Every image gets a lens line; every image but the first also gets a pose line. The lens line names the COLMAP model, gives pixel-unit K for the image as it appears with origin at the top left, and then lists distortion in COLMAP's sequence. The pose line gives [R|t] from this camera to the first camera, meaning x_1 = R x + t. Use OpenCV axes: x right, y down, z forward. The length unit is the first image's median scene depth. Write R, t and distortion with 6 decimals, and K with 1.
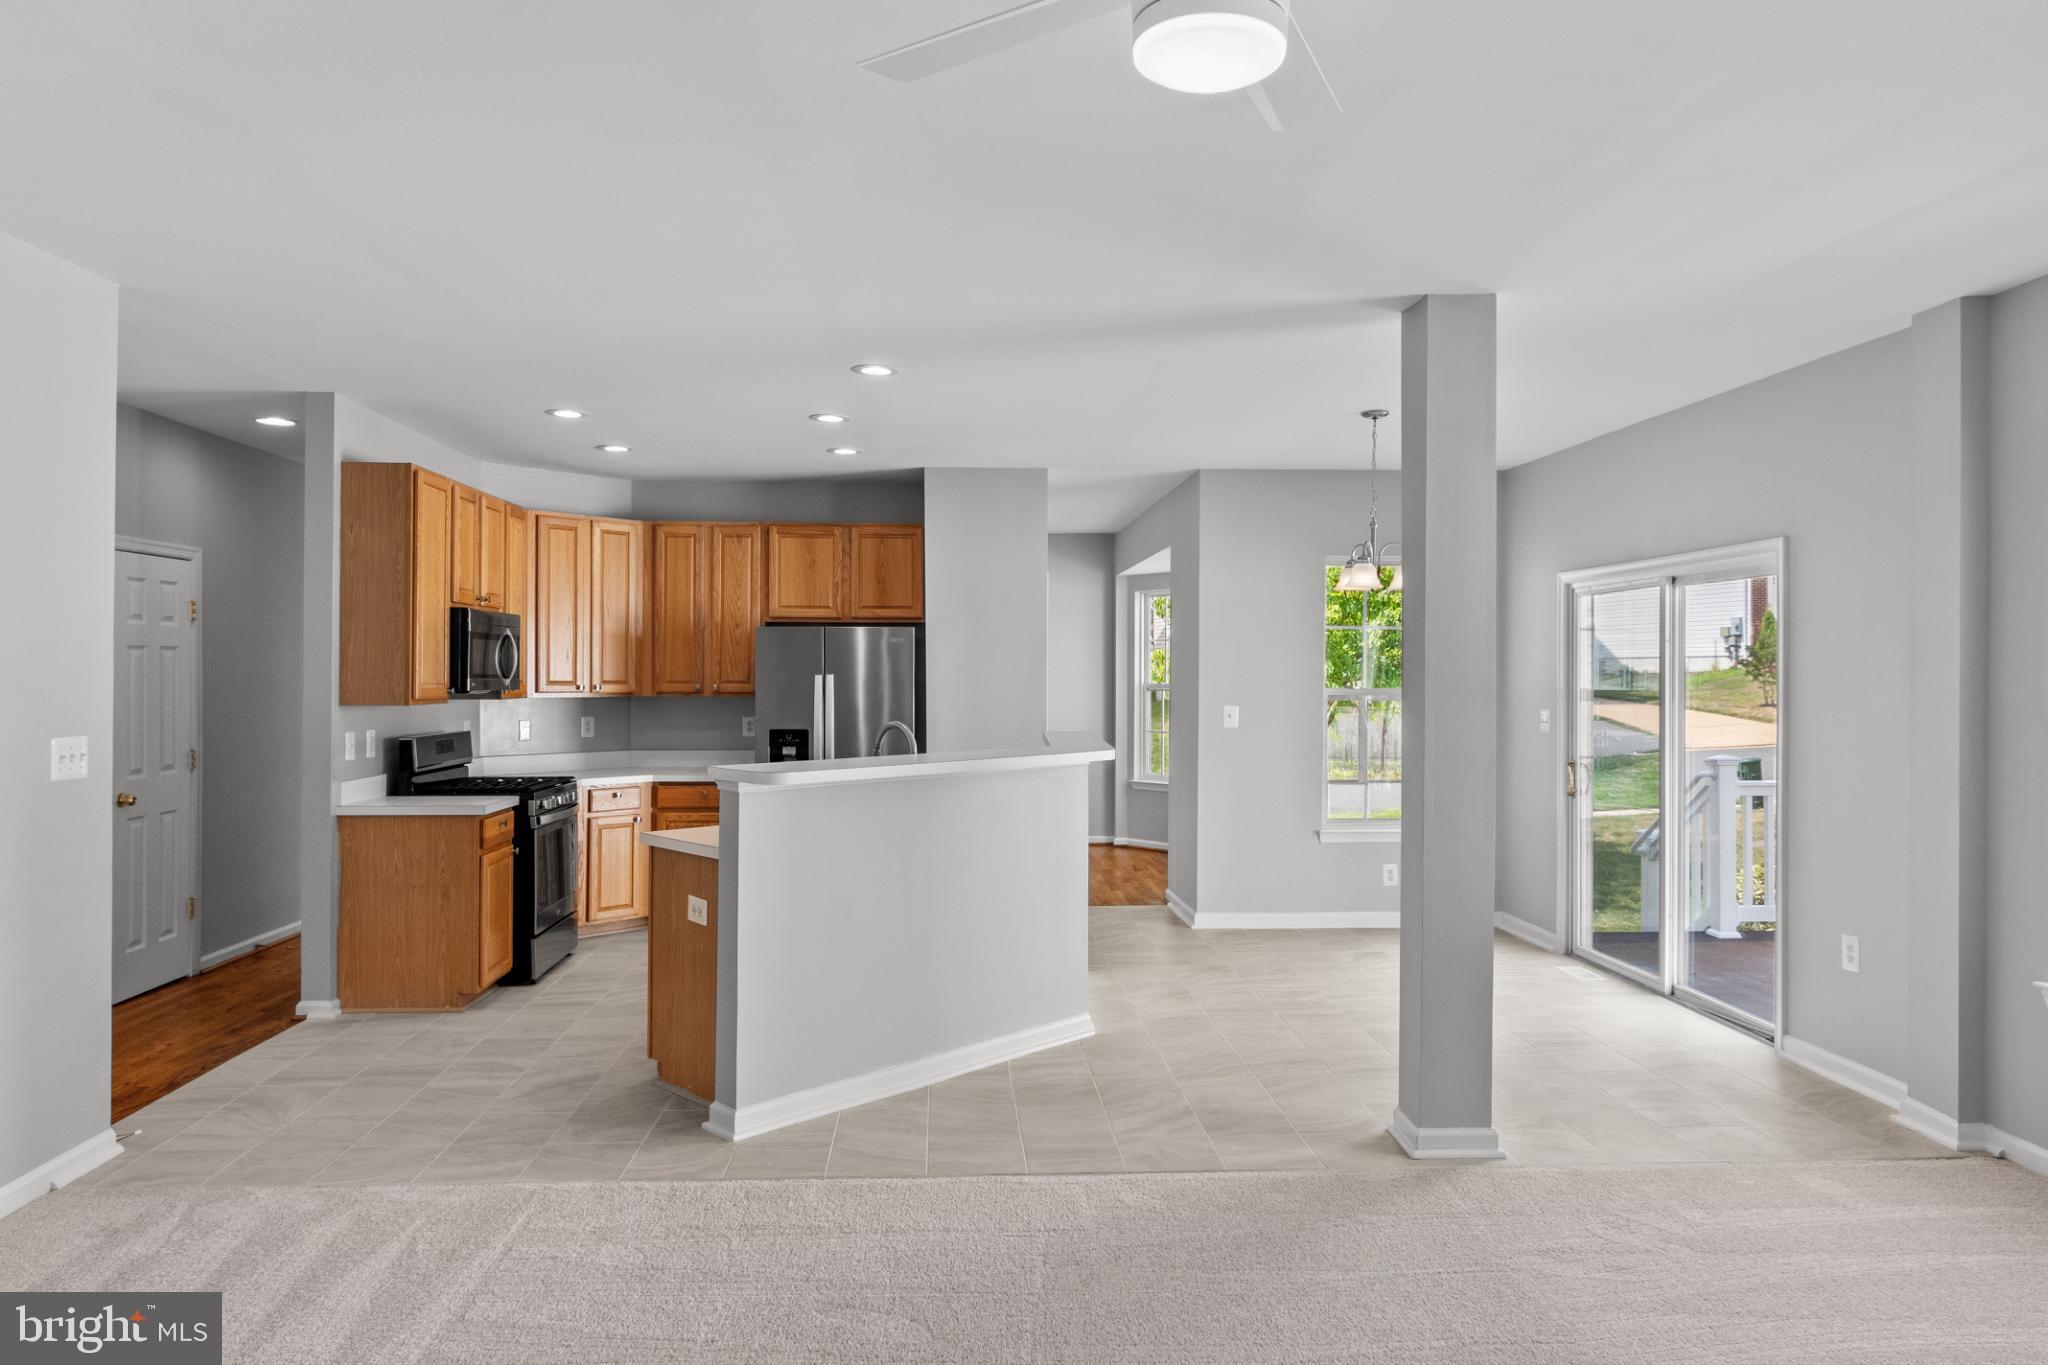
lens RADIAL K [[1284.2, 0, 1024.0], [0, 1284.2, 682.5], [0, 0, 1]] dist [0.002797, -0.001230]
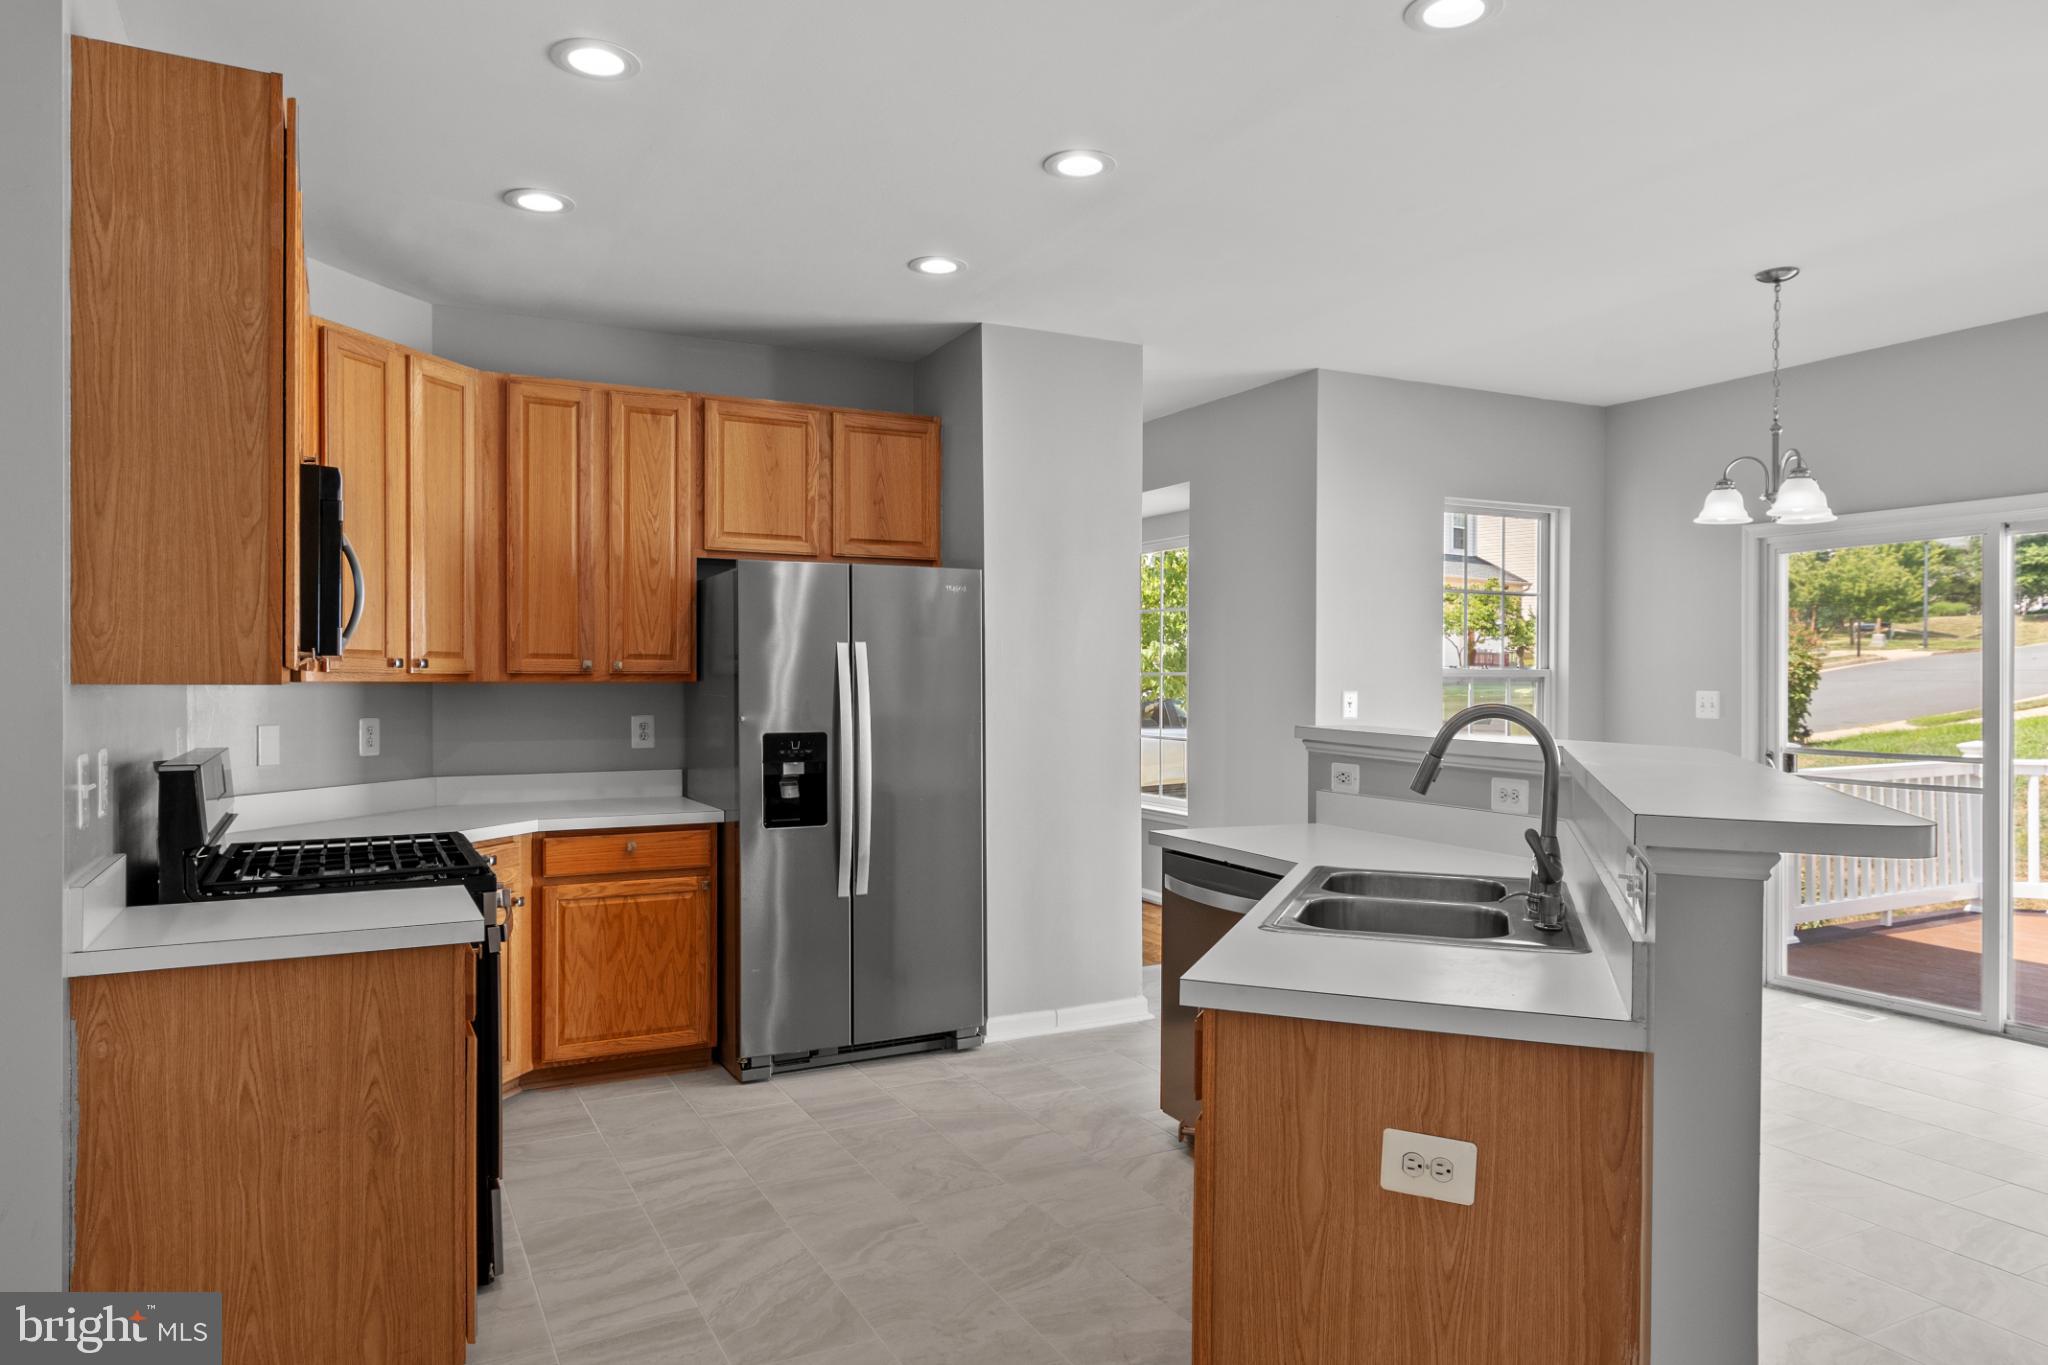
lens RADIAL K [[1276.1, 0, 1024.0], [0, 1276.1, 682.5], [0, 0, 1]] dist [-0.000060, 0.000915]
pose [[0.916089, -0.003685, 0.400958, -0.304494], [0.005155, 0.999983, -0.002589, 0.014232], [-0.400942, 0.004439, 0.916093, 0.389171]]
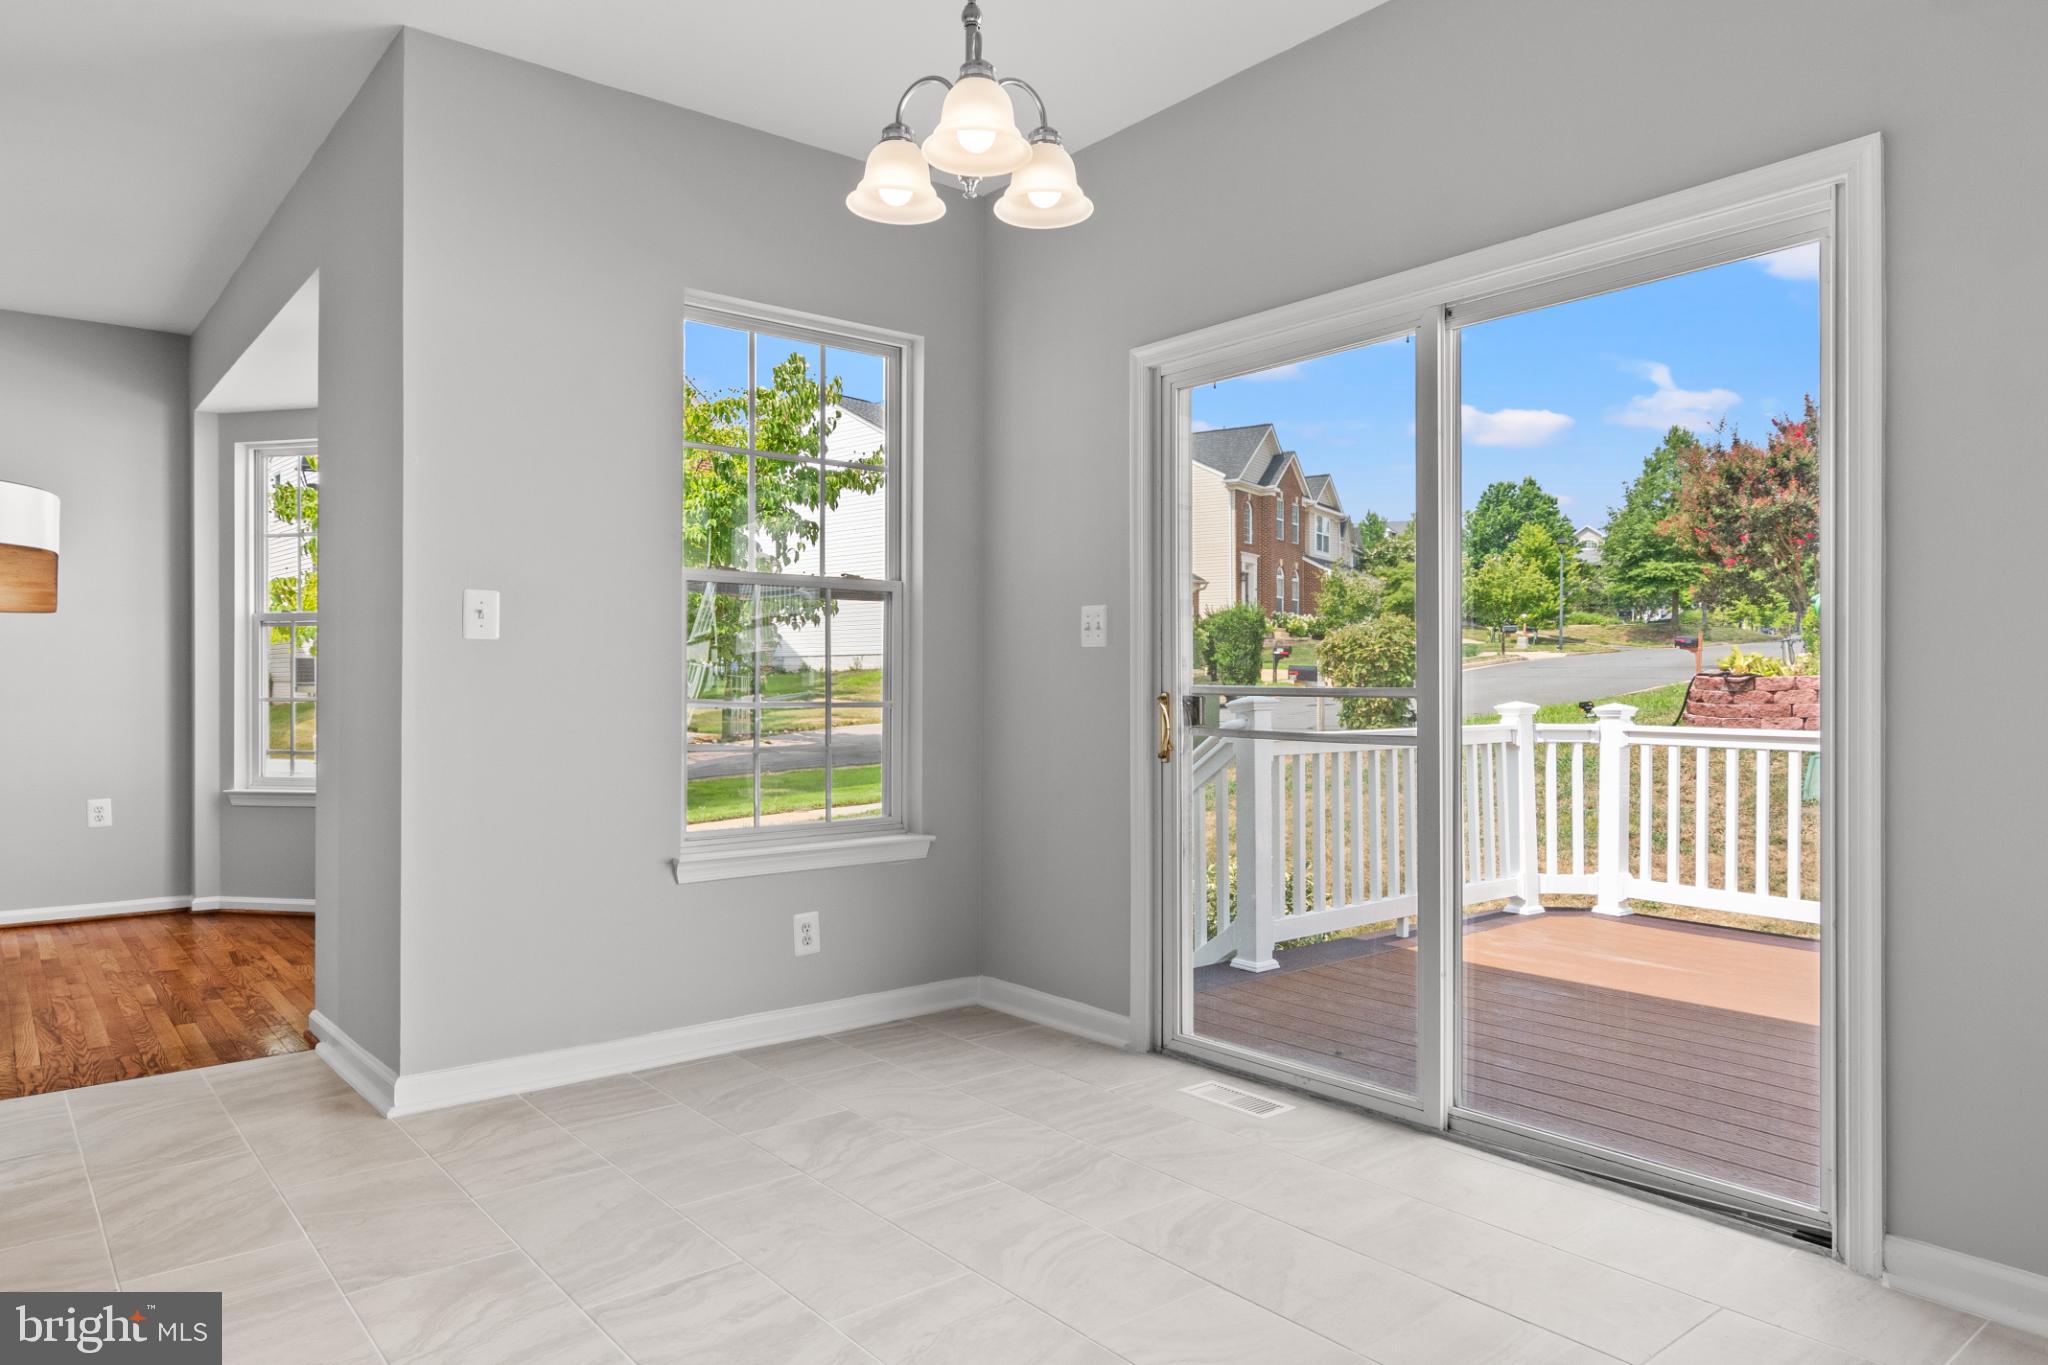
lens RADIAL K [[1298.7, 0, 1002.6], [0, 1298.7, 682.6], [0, 0, 1]] dist [-0.002520, -0.001216]
pose [[0.816108, -0.003111, 0.577891, 0.049097], [0.007078, 0.999964, -0.004613, 0.051870], [-0.577856, 0.007855, 0.816101, 0.526077]]
